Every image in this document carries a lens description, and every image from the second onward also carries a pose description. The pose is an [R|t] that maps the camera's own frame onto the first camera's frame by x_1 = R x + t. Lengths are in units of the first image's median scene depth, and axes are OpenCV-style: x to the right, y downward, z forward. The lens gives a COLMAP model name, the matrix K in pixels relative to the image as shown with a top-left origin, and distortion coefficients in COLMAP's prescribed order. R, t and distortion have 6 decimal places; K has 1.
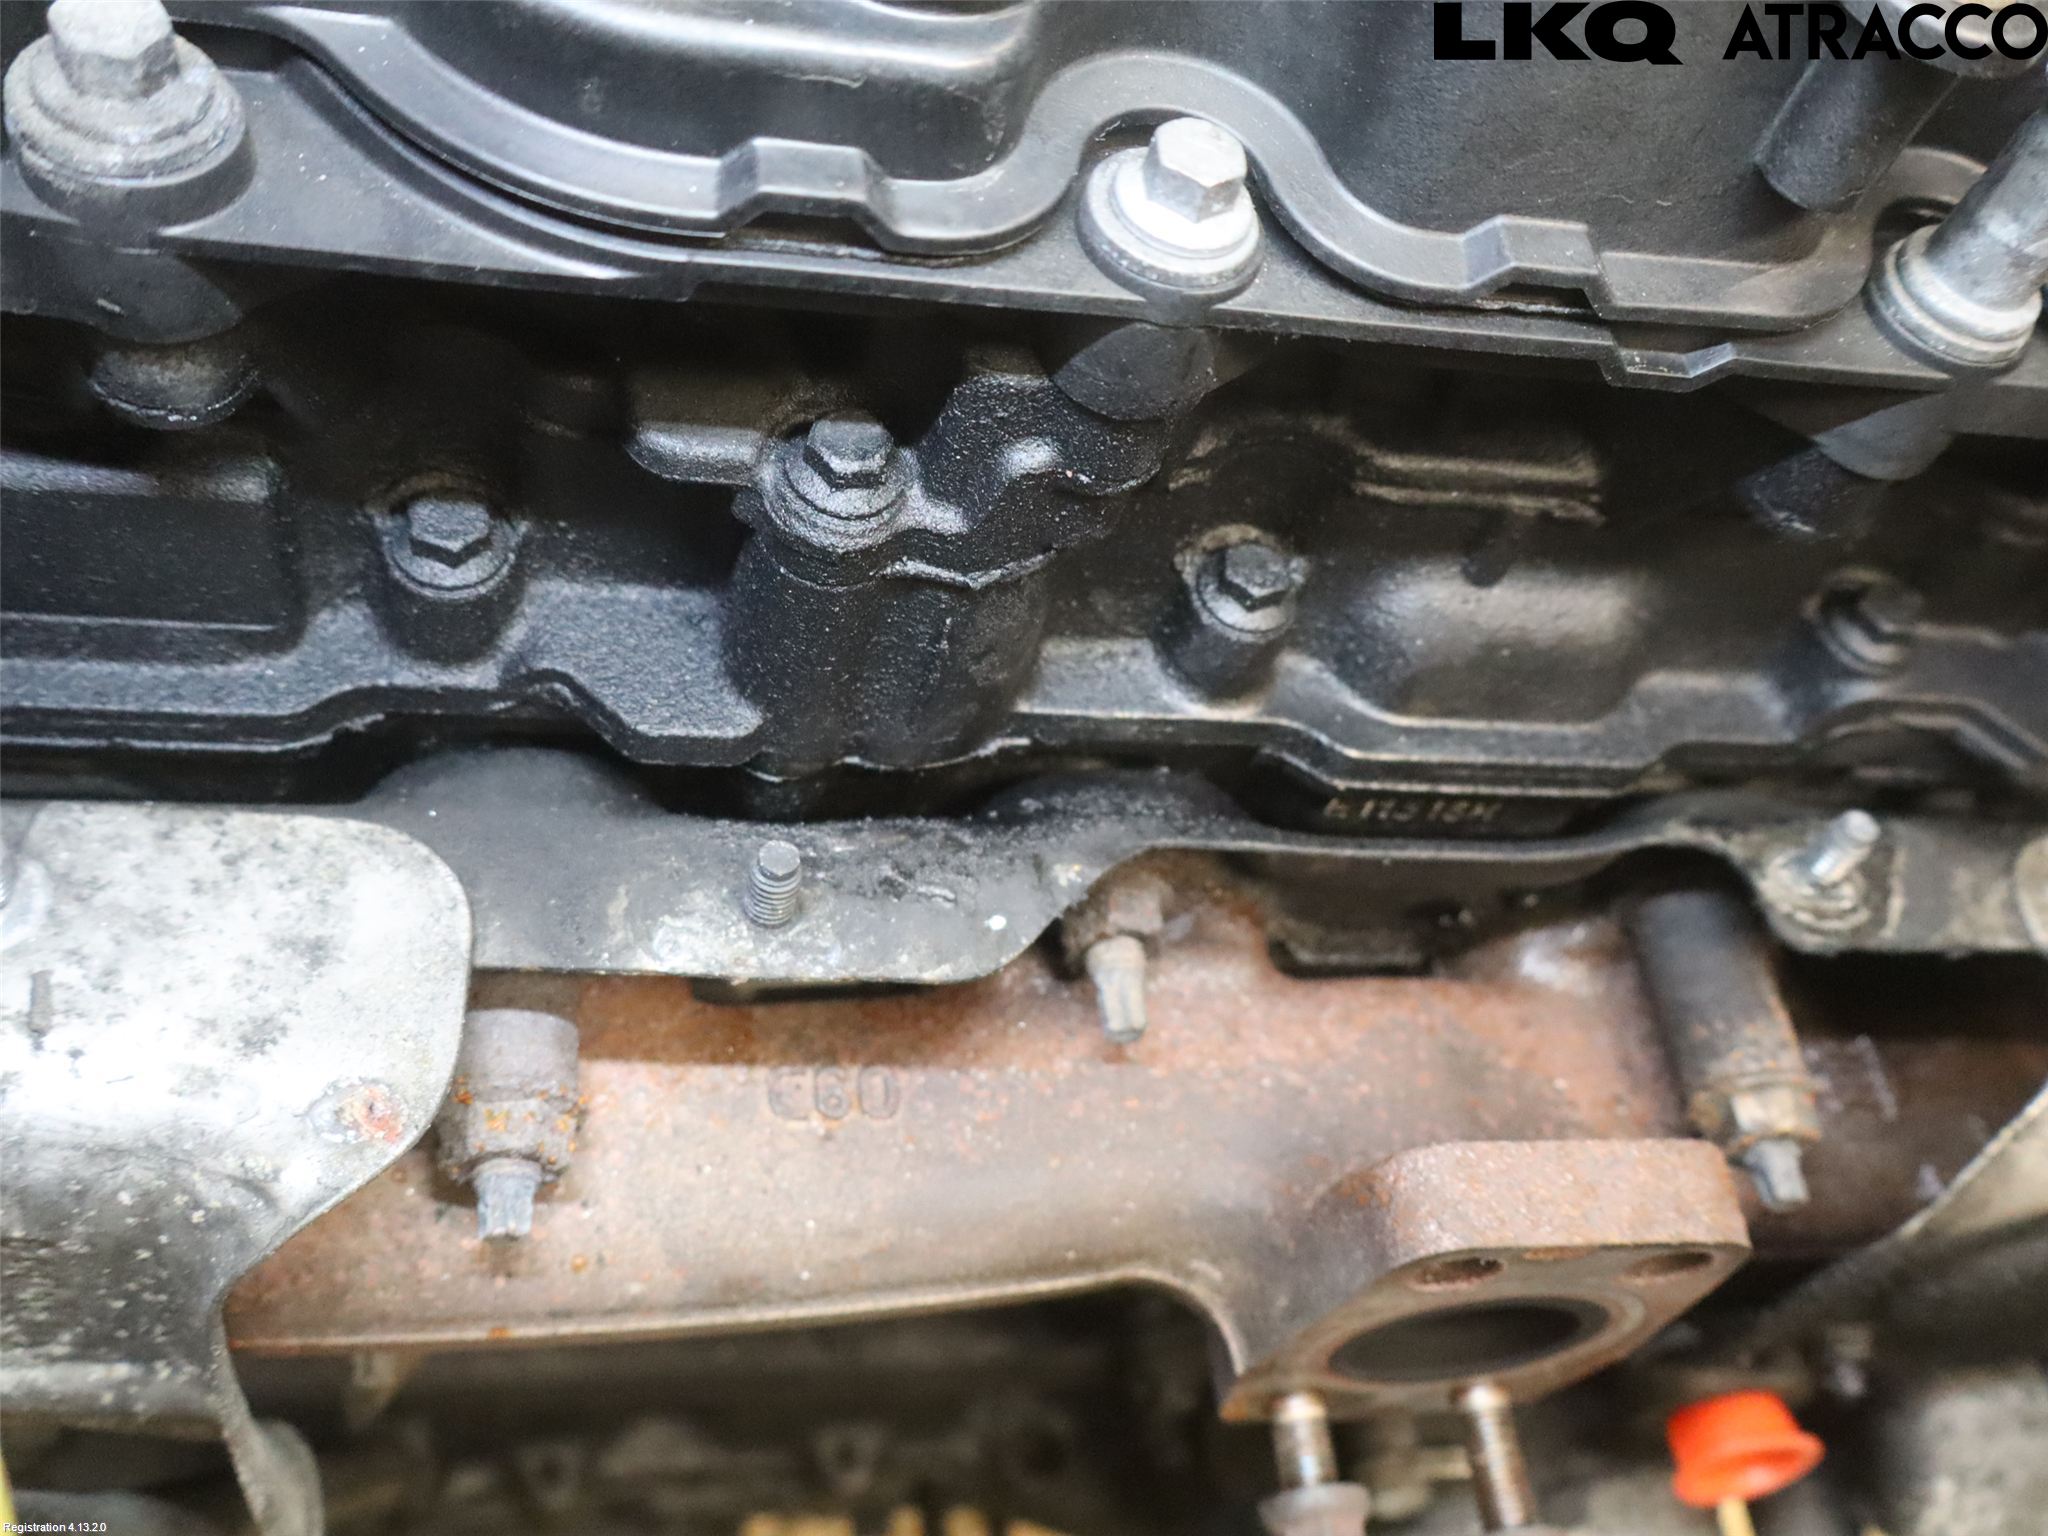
lens RADIAL K [[1926.1, 0, 1024.0], [0, 1926.1, 768.0], [0, 0, 1]] dist [-0.009972, 0.013057]
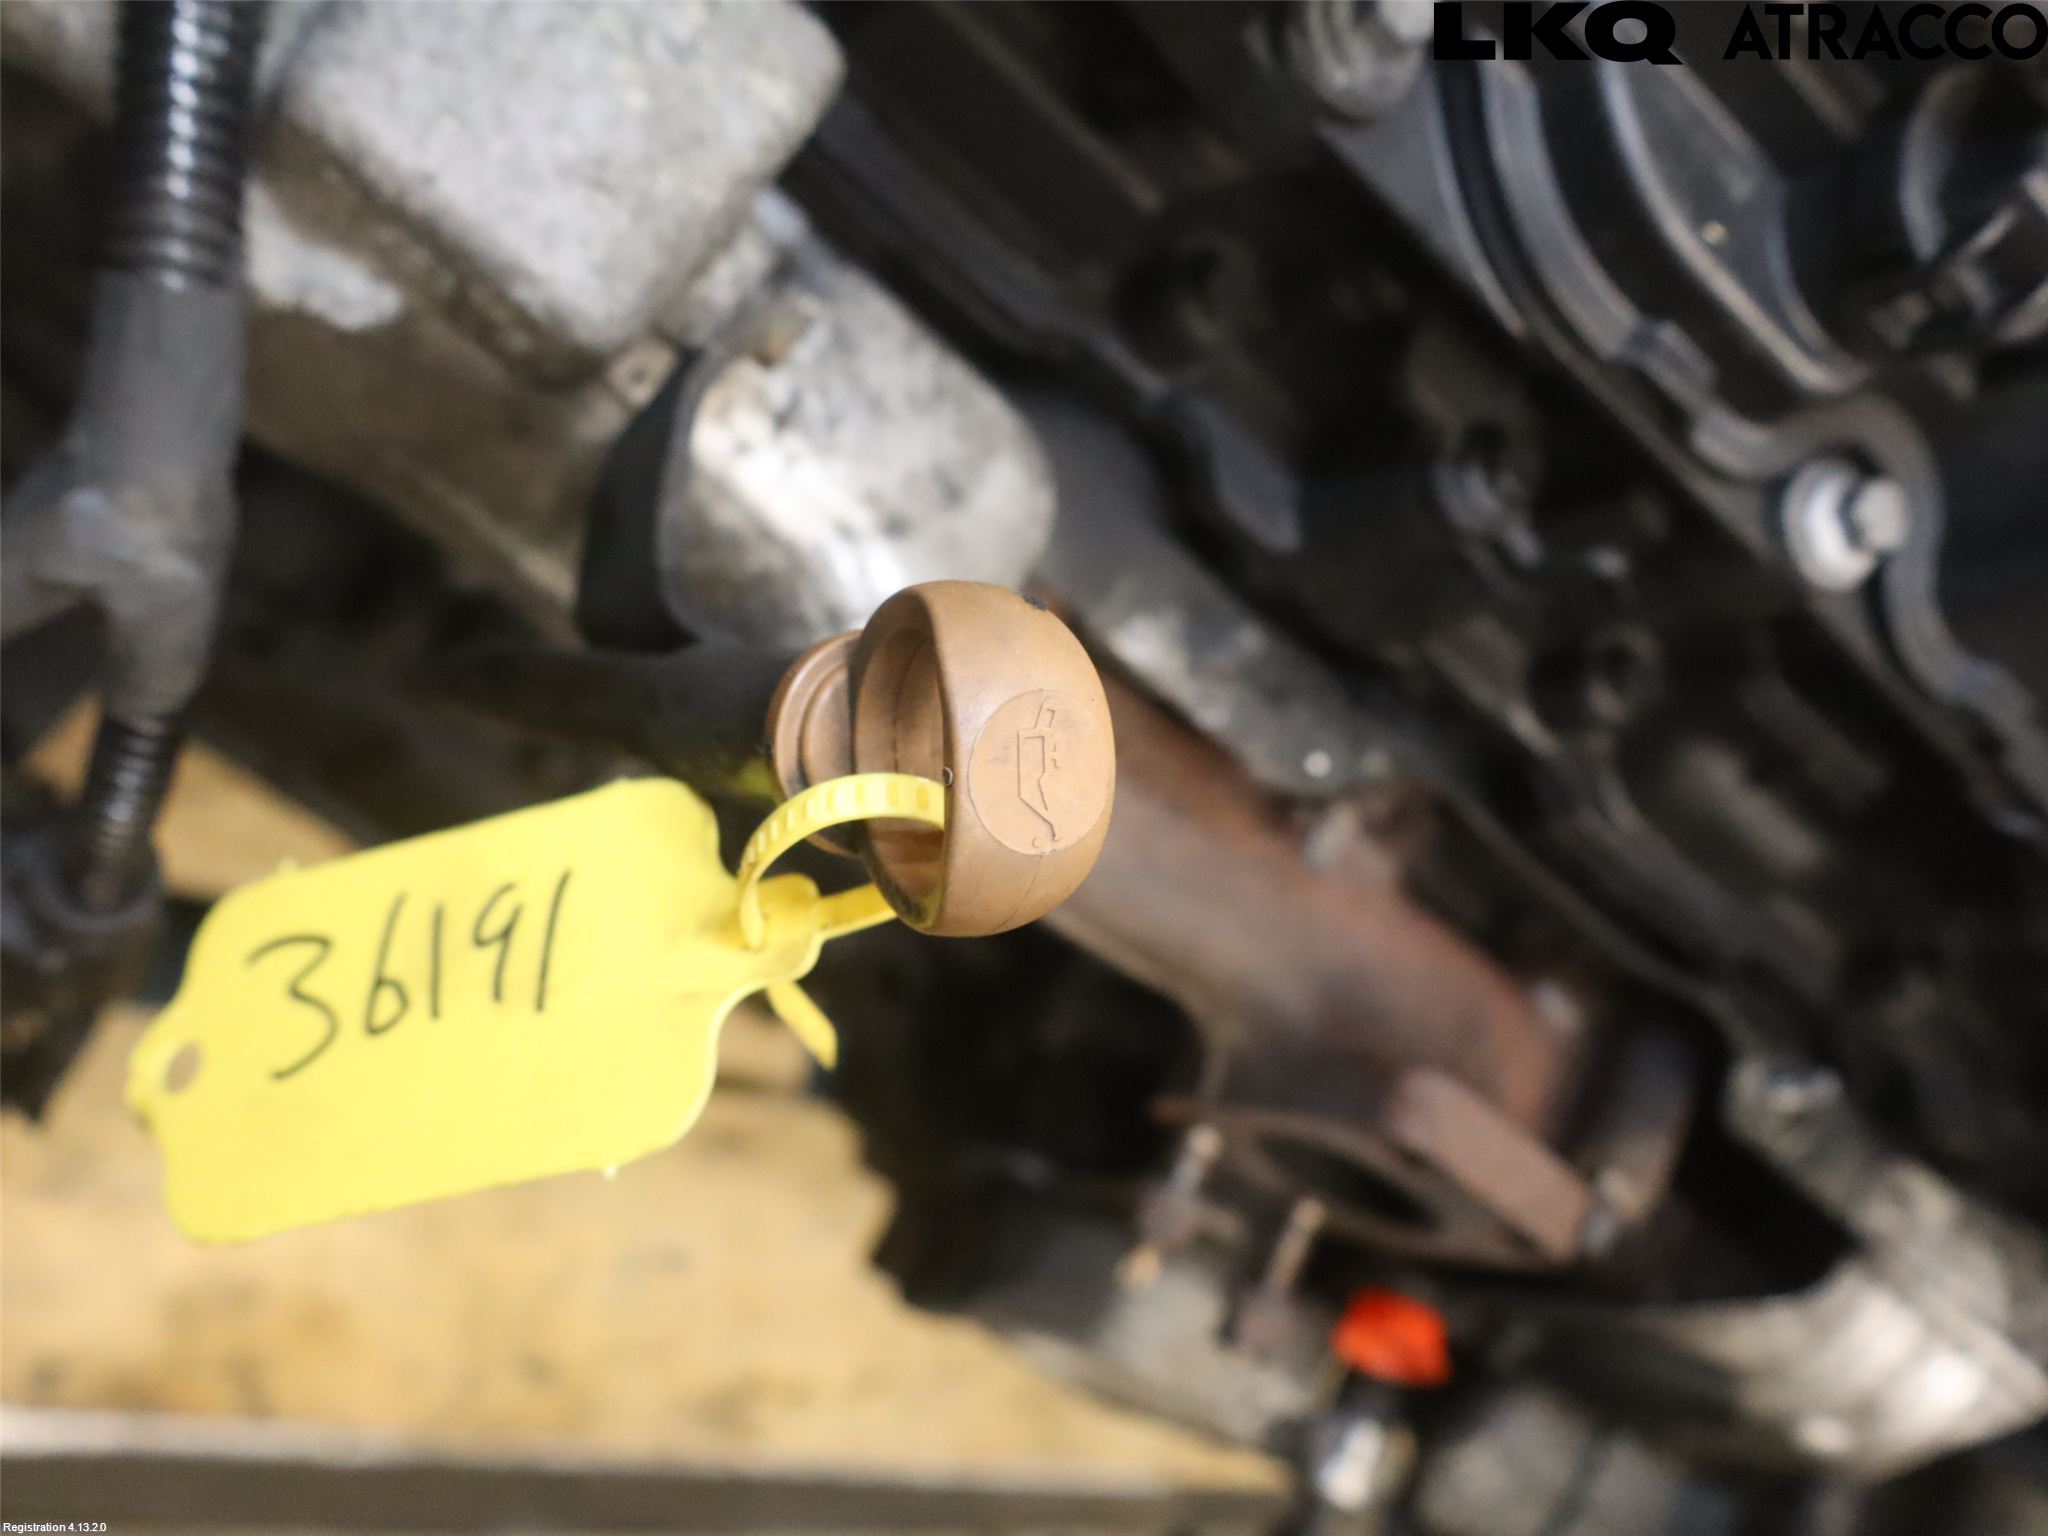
lens RADIAL K [[1926.1, 0, 1024.0], [0, 1926.1, 768.0], [0, 0, 1]] dist [-0.009972, 0.013057]
pose [[0.774545, 0.621369, 0.118243, -0.325414], [-0.632154, 0.754101, 0.178078, -0.027375], [0.021485, -0.212678, 0.976886, -0.309712]]
